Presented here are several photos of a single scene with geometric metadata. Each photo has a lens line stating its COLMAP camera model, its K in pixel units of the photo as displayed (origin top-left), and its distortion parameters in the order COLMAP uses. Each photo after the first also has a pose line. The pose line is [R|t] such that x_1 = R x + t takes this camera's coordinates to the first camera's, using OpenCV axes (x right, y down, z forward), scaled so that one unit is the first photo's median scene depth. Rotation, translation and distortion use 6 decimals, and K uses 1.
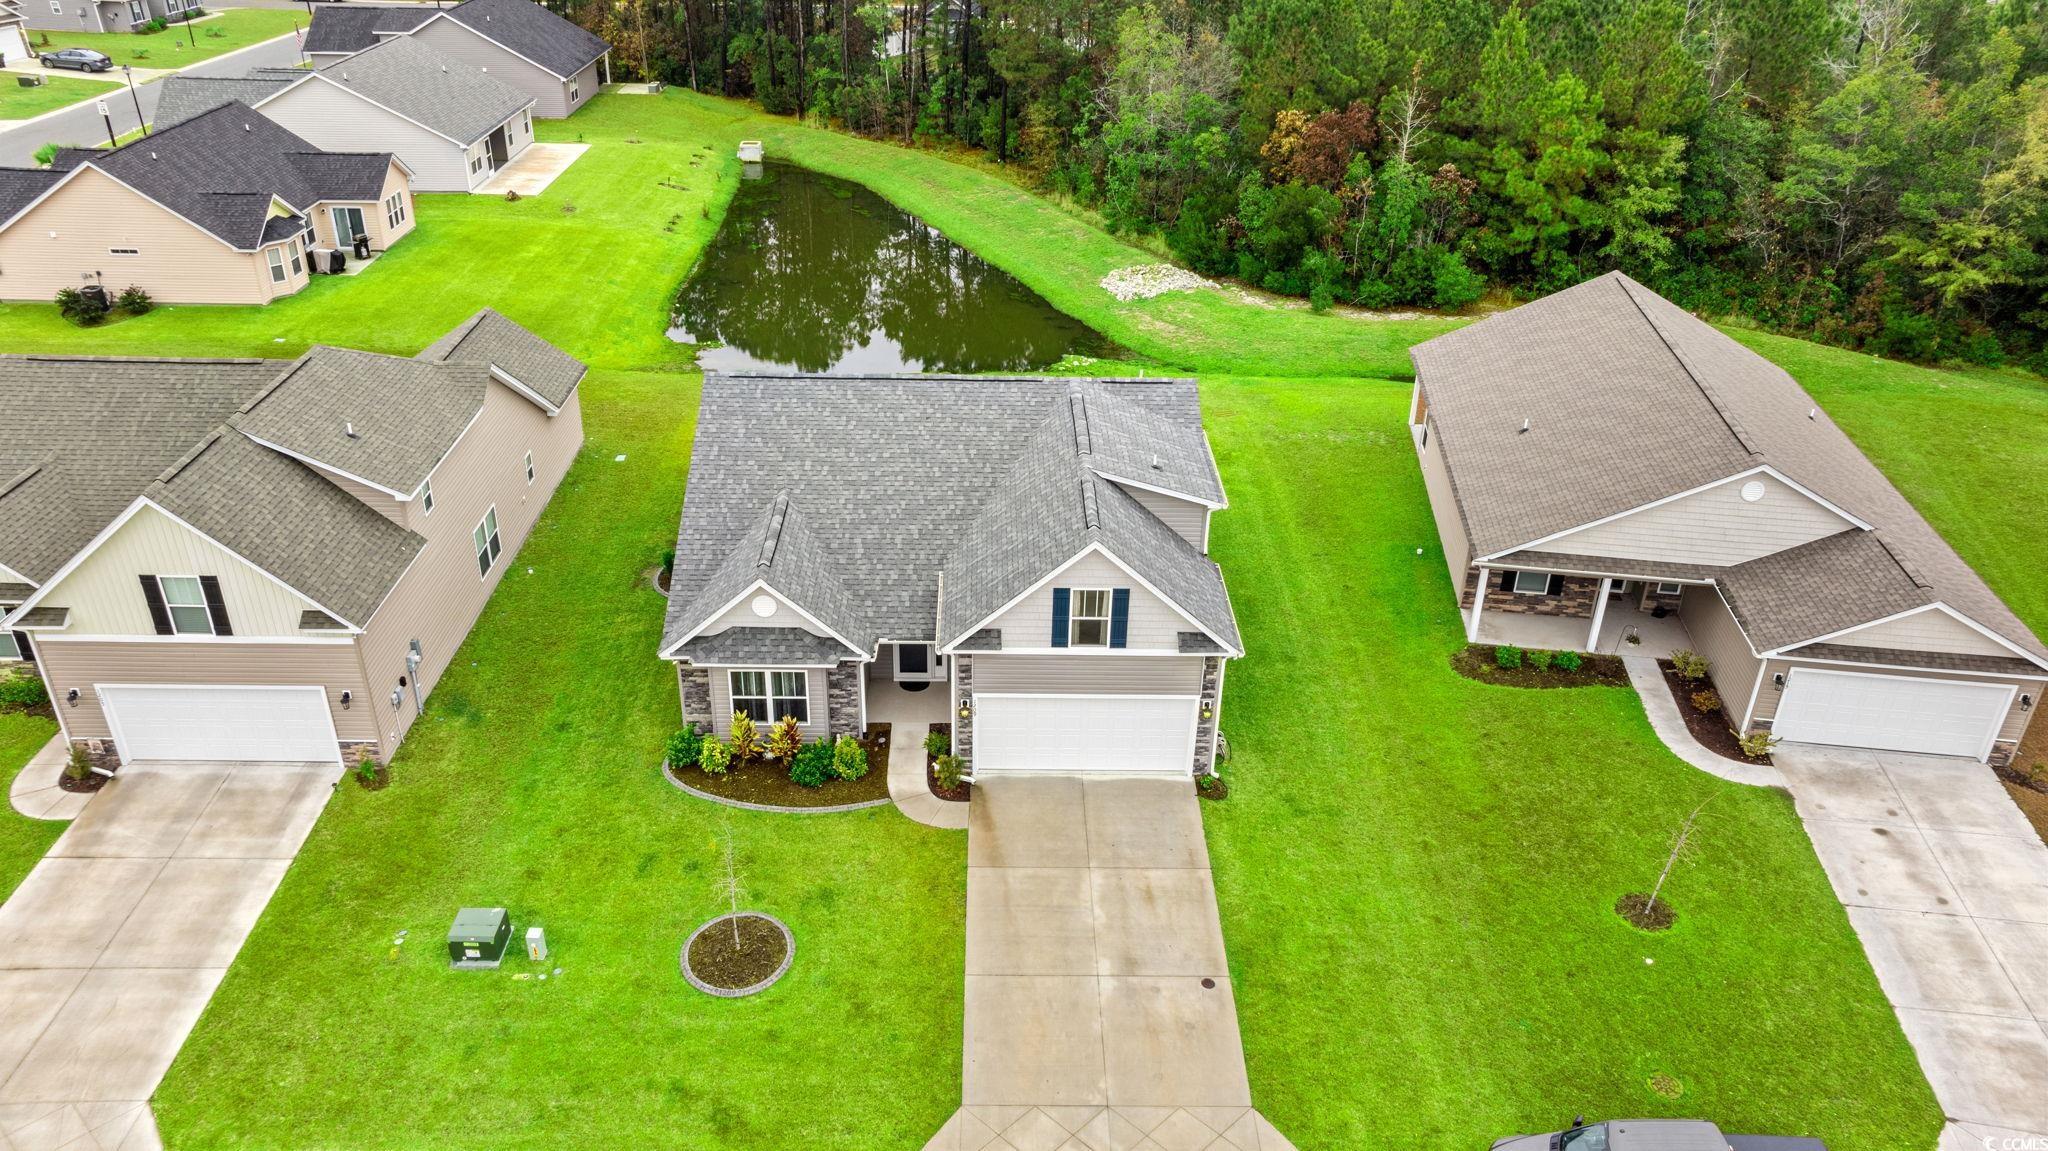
lens RADIAL K [[1510.5, 0, 1017.4], [0, 1510.5, 562.0], [0, 0, 1]] dist [-0.008530, 0.000633]
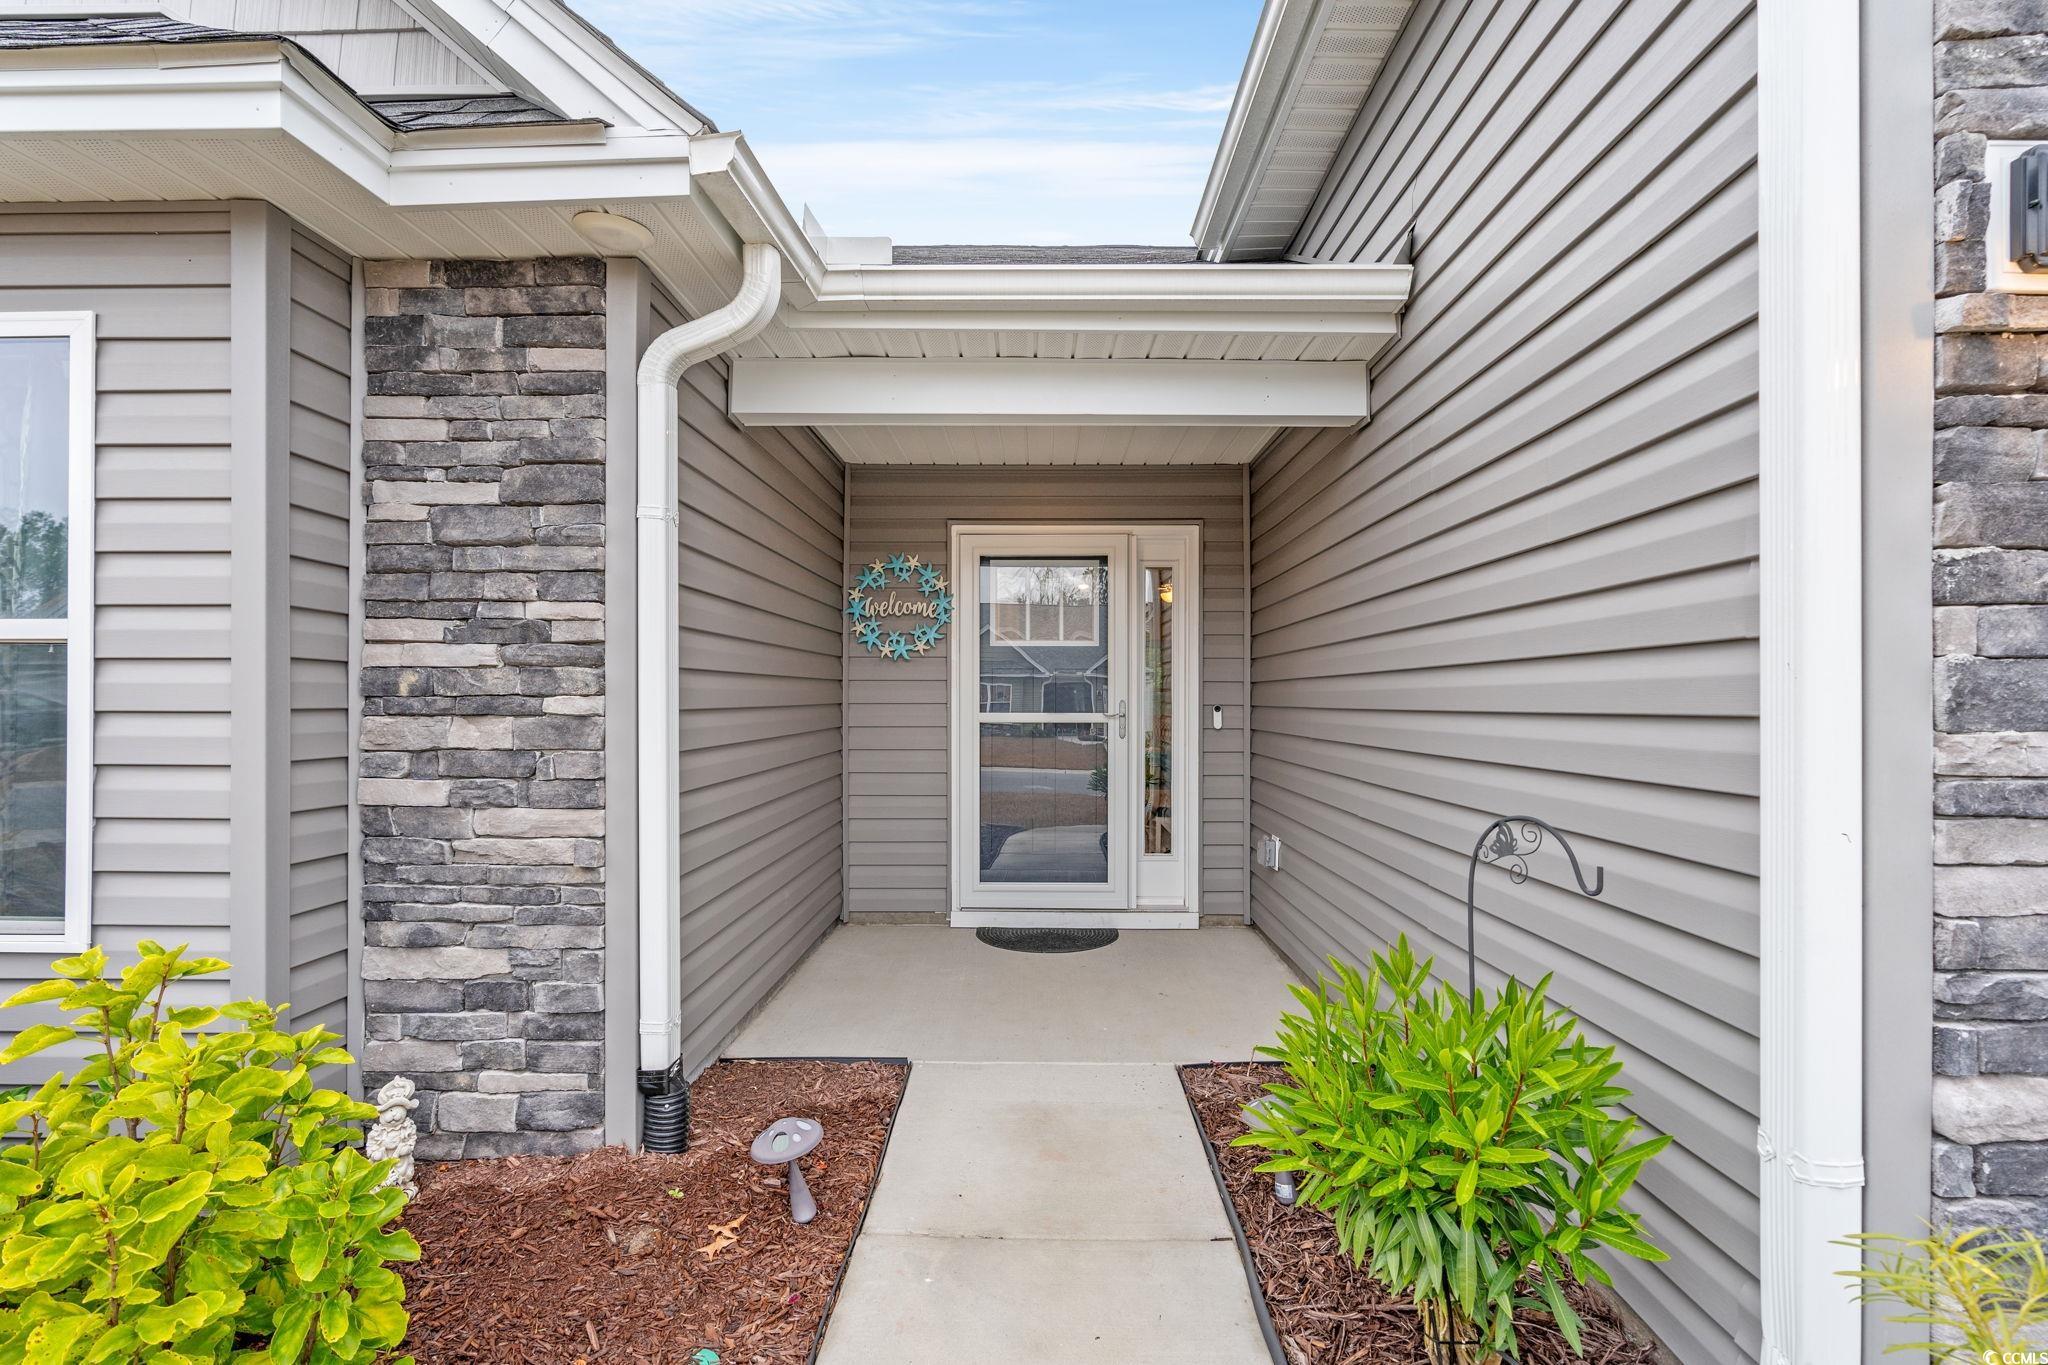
lens RADIAL K [[931.9, 0, 1025.1], [0, 931.9, 693.4], [0, 0, 1]] dist [-0.002682, -0.000099]
pose [[0.999221, -0.019562, -0.034262, -0.069064], [0.000332, 0.872560, -0.488507, 0.120073], [0.039451, 0.488115, 0.871887, 0.910932]]
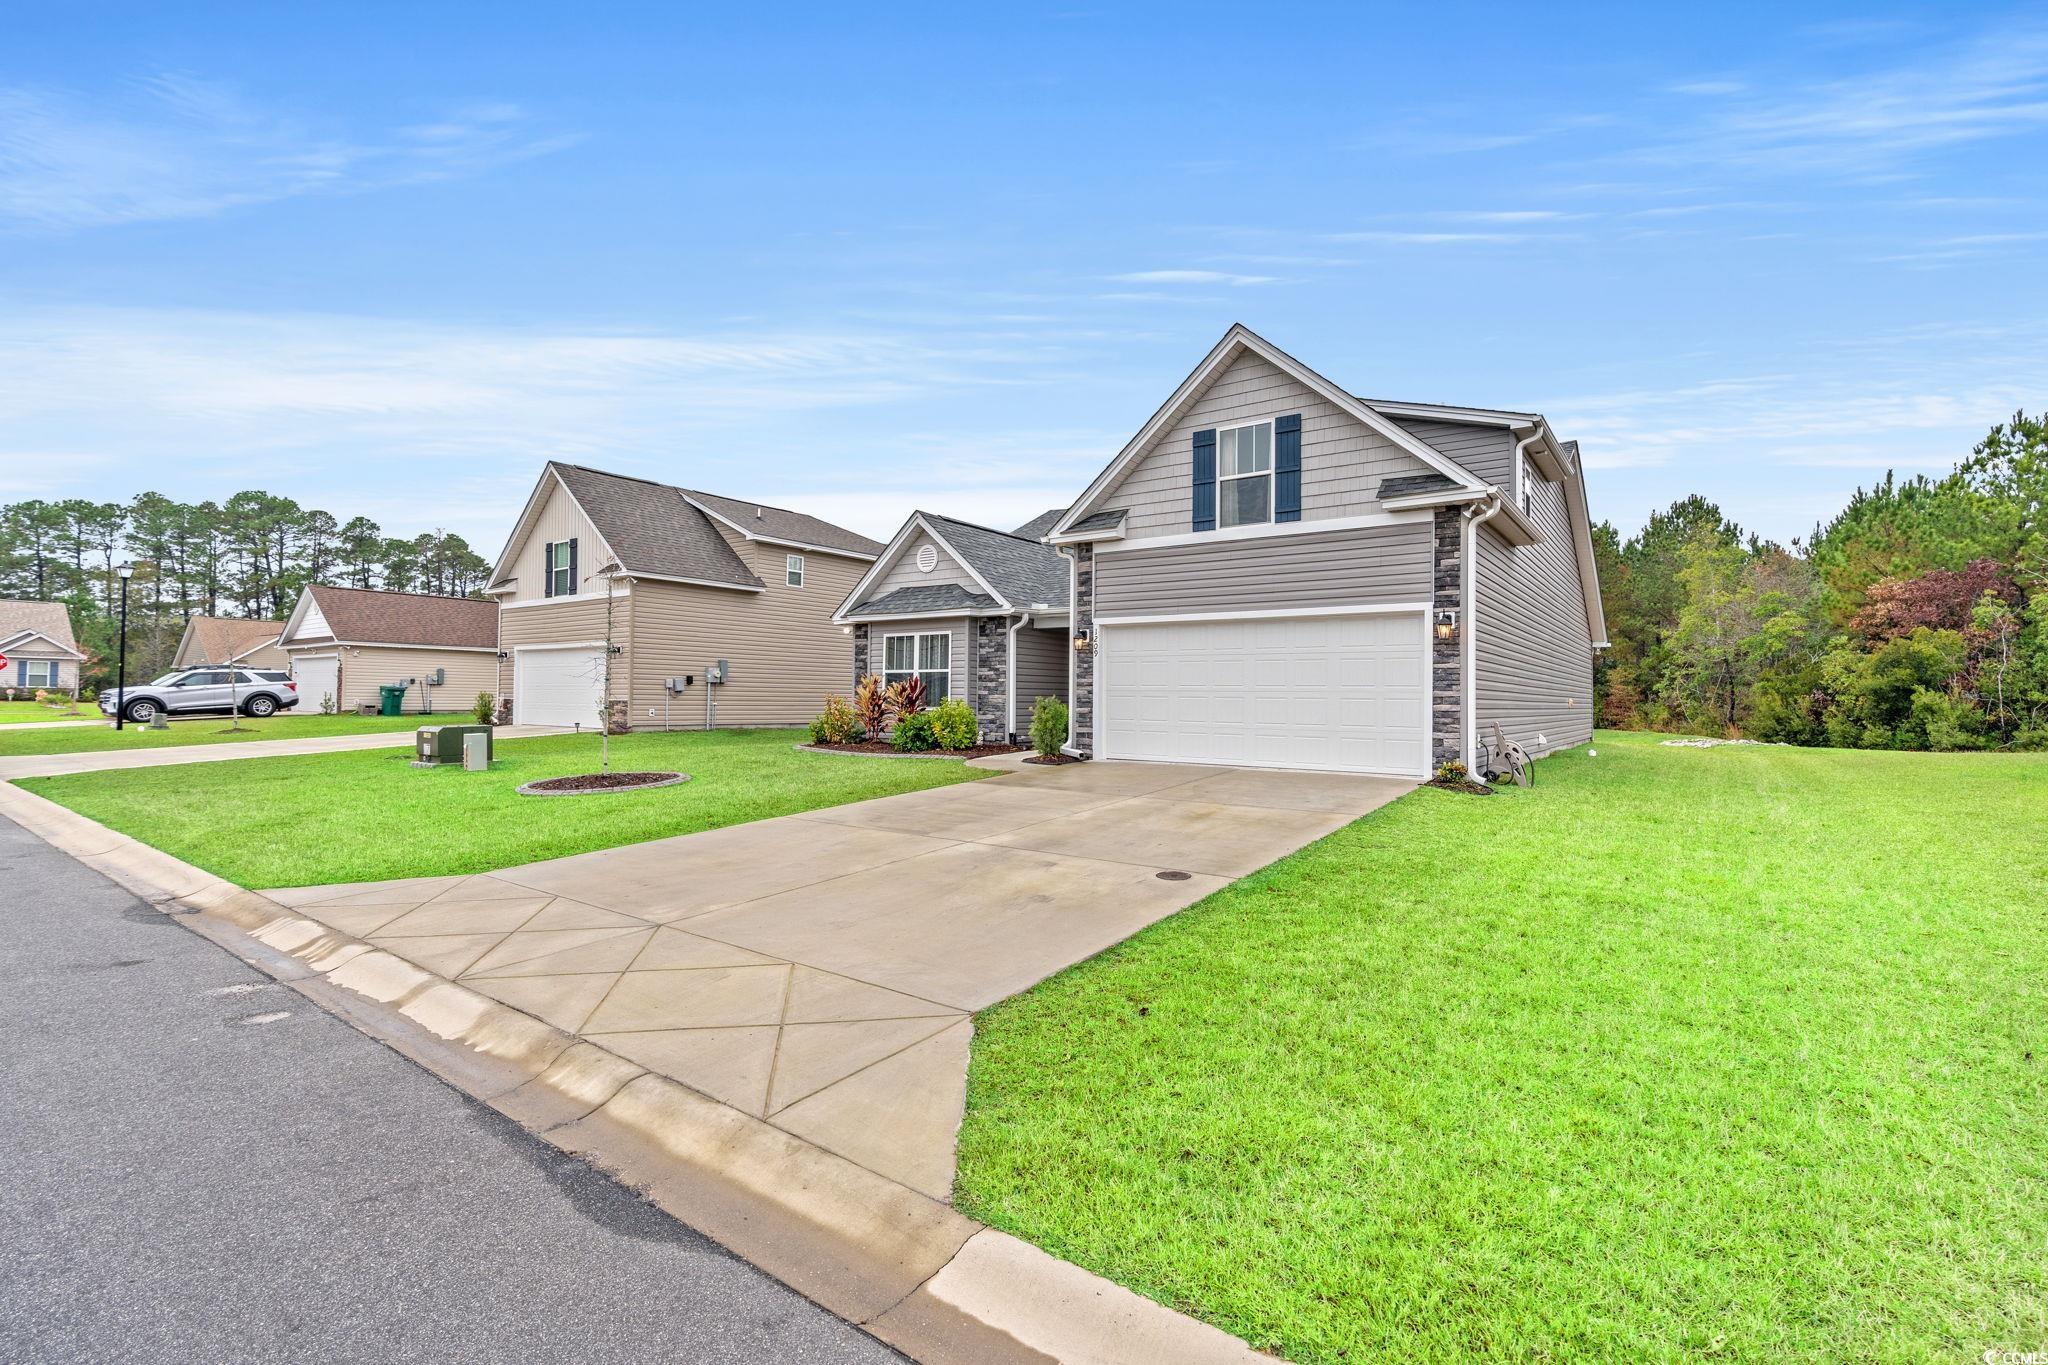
lens RADIAL K [[931.9, 0, 1032.3], [0, 931.9, 674.5], [0, 0, 1]] dist [-0.002682, -0.000099]
pose [[0.795258, -0.030810, -0.605487, 0.198338], [-0.289294, 0.858391, -0.423644, 0.283662], [0.532797, 0.512070, 0.673730, 0.653430]]
